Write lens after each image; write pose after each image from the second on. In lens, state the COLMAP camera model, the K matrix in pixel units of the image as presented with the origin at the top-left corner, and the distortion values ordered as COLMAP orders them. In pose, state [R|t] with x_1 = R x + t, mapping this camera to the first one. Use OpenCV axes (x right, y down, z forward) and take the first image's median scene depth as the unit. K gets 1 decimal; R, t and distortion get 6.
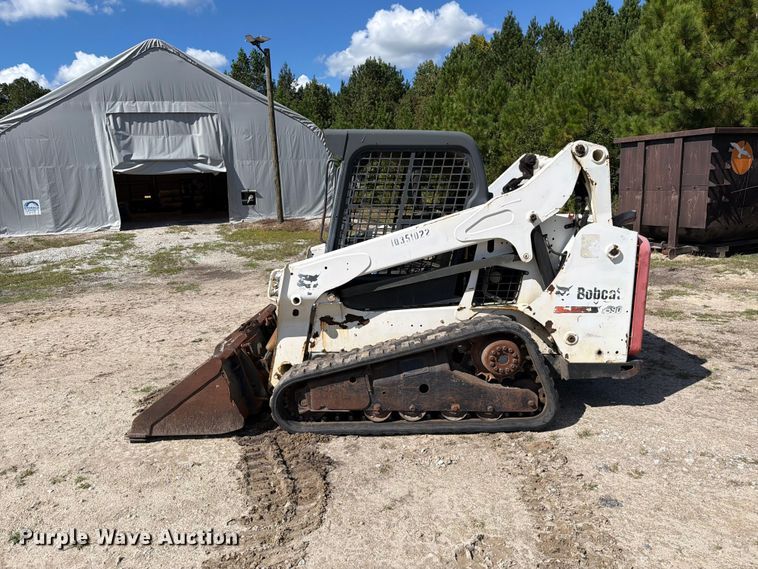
lens RADIAL K [[528.0, 0, 381.1], [0, 528.0, 285.7], [0, 0, 1]] dist [0.089926, -0.127464]
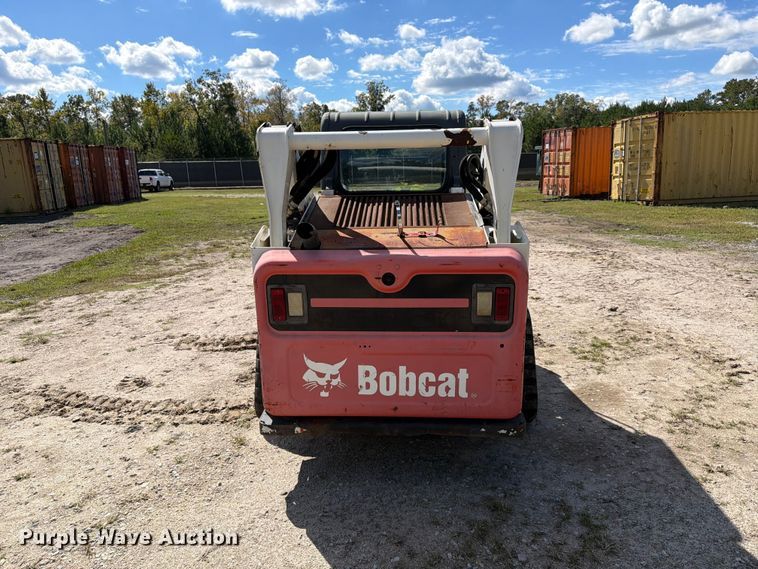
lens RADIAL K [[546.6, 0, 368.9], [0, 546.6, 277.6], [0, 0, 1]] dist [0.007774, -0.006433]
pose [[-0.063126, 0.247358, -0.966866, 1.127475], [-0.153406, 0.954879, 0.254307, -0.256094], [0.986145, 0.164377, -0.022332, 1.096231]]
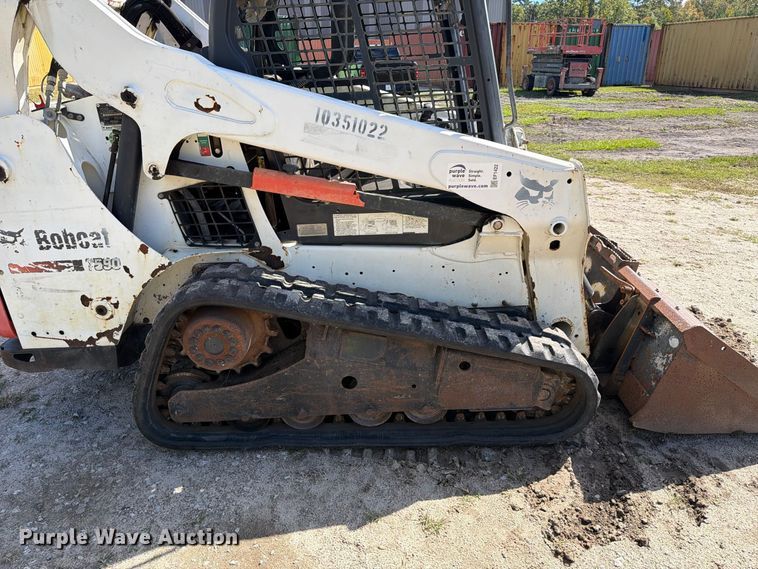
lens RADIAL K [[528.0, 0, 381.1], [0, 528.0, 285.7], [0, 0, 1]] dist [0.089926, -0.127464]
pose [[-0.998992, 0.041283, 0.017633, 0.025066], [0.044066, 0.826844, 0.560702, -0.303427], [0.008567, 0.560914, -0.827830, 1.775306]]
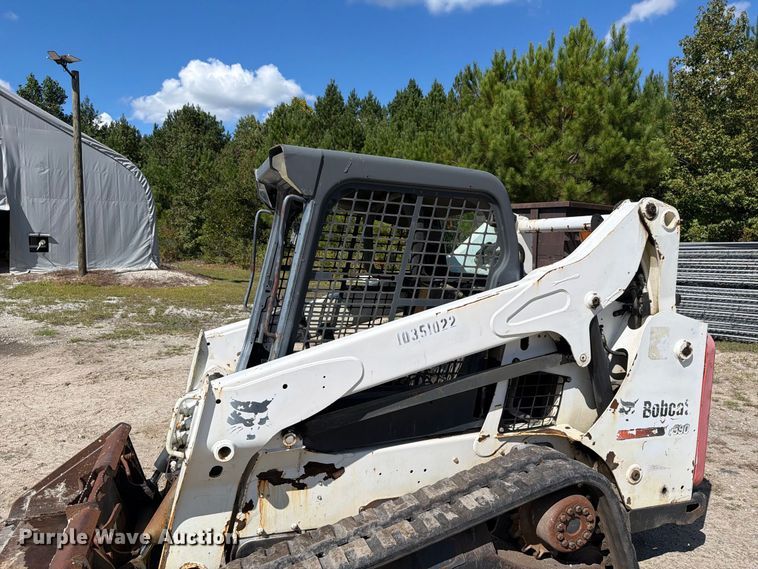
lens RADIAL K [[529.1, 0, 380.2], [0, 529.1, 285.2], [0, 0, 1]] dist [0.055965, -0.071782]
pose [[0.941339, 0.022142, 0.336734, -0.187641], [0.012760, 0.994796, -0.101084, -0.077304], [-0.337220, 0.099452, 0.936158, 0.415913]]
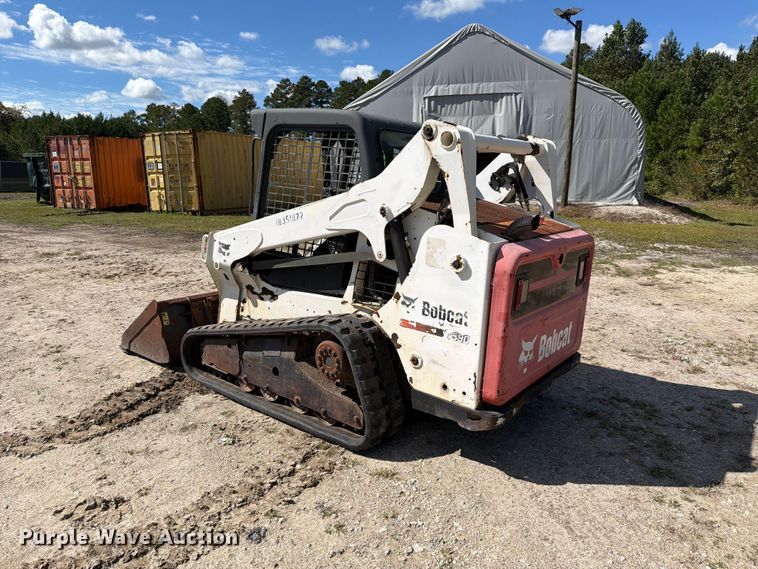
lens RADIAL K [[535.7, 0, 392.6], [0, 535.7, 281.7], [0, 0, 1]] dist [0.061510, -0.068680]
pose [[0.795205, 0.168938, -0.582330, 0.757894], [-0.153853, 0.985189, 0.075714, -0.075984], [0.586496, 0.029385, 0.809419, 0.287789]]
